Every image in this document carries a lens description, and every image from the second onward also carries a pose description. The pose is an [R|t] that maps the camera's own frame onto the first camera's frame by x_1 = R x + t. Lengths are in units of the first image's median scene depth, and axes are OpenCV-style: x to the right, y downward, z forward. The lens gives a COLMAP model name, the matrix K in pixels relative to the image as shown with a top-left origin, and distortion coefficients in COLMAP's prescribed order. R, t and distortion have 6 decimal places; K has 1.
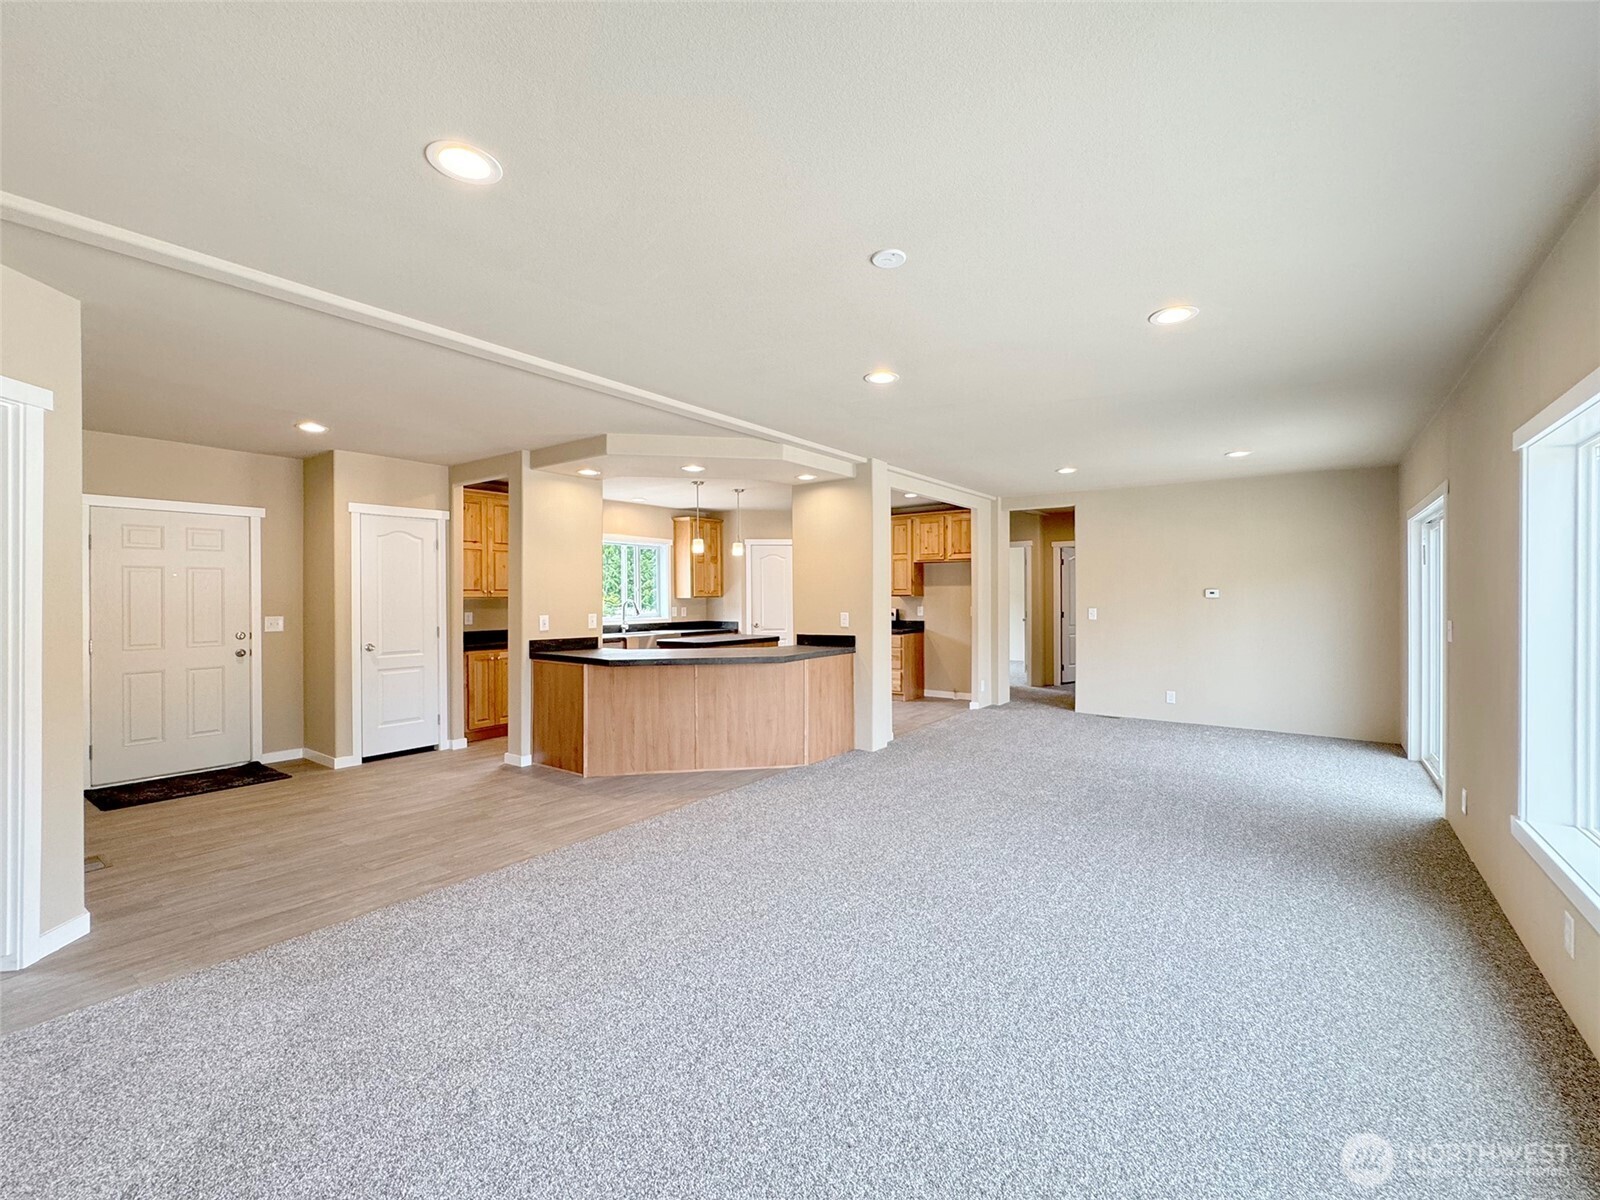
lens RADIAL K [[642.2, 0, 812.2], [0, 642.2, 600.3], [0, 0, 1]] dist [-0.004272, 0.000090]
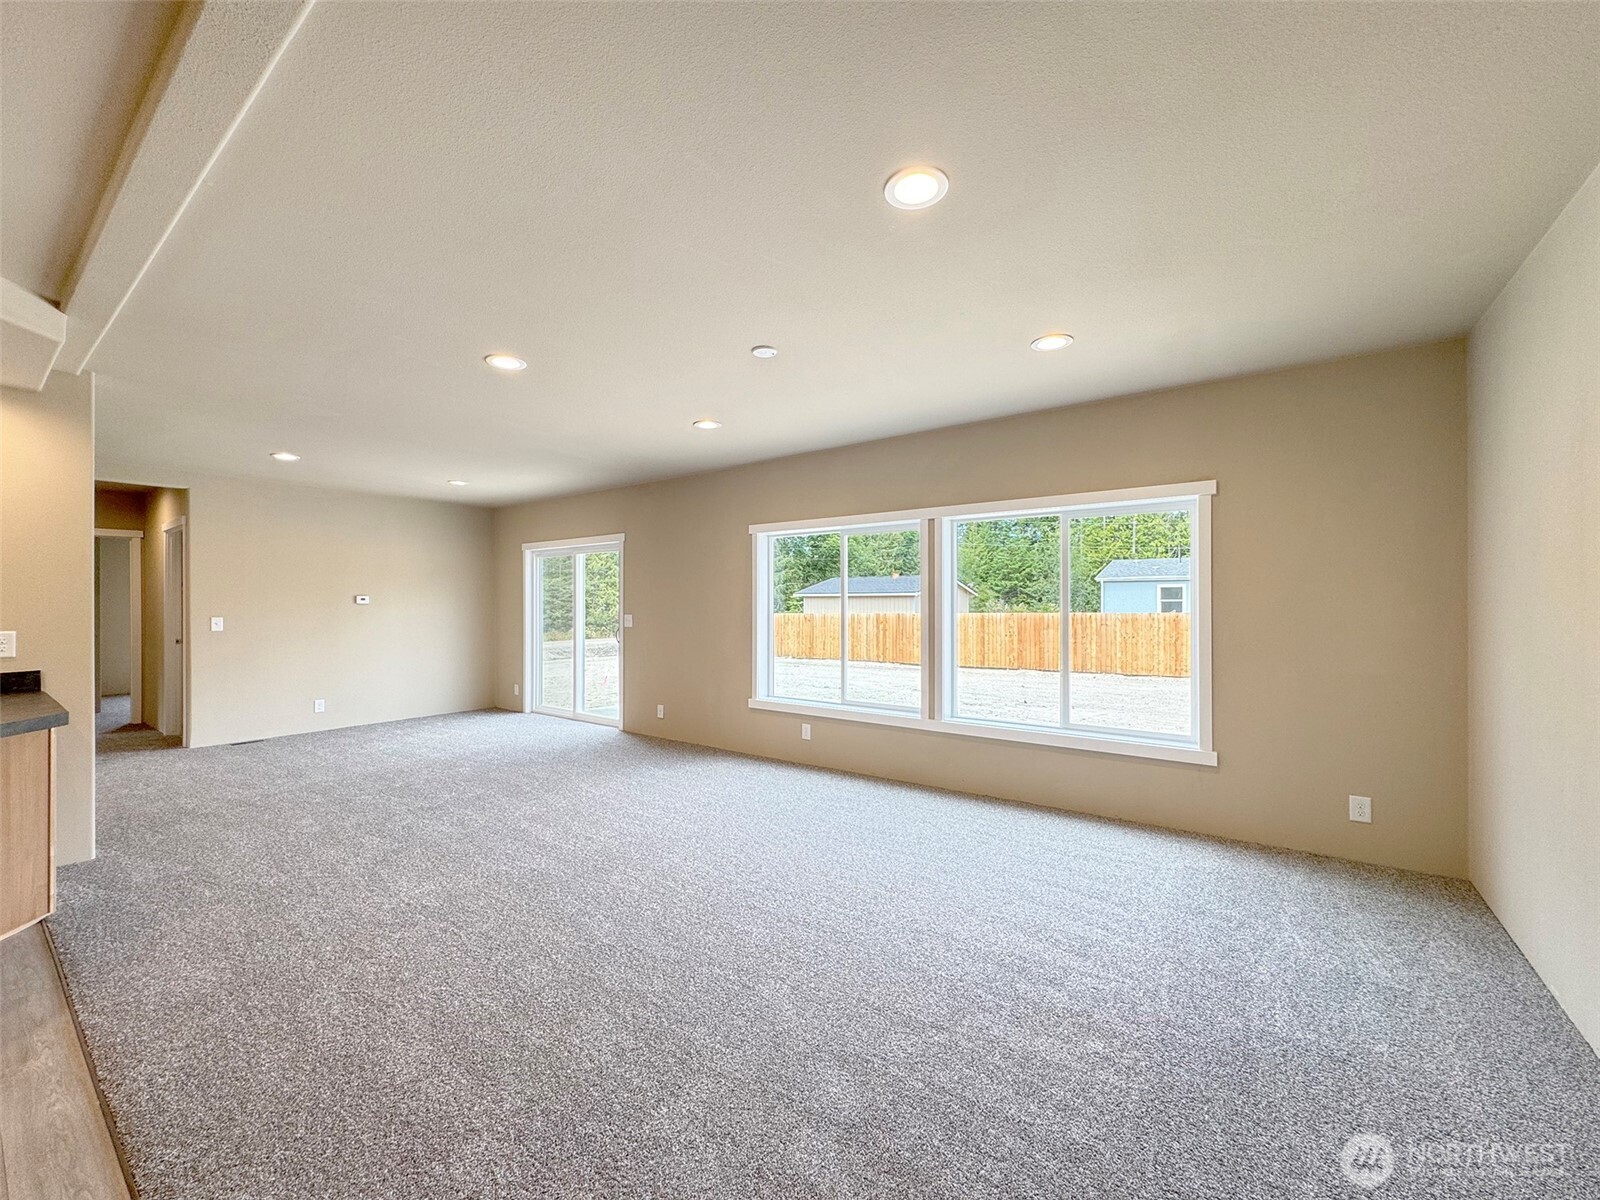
lens RADIAL K [[642.2, 0, 800.0], [0, 642.2, 605.5], [0, 0, 1]] dist [-0.004272, 0.000090]
pose [[0.004793, -0.006950, 0.999964, -0.500268], [0.011078, 0.999915, 0.006897, 0.000226], [-0.999927, 0.011045, 0.004869, 0.333602]]
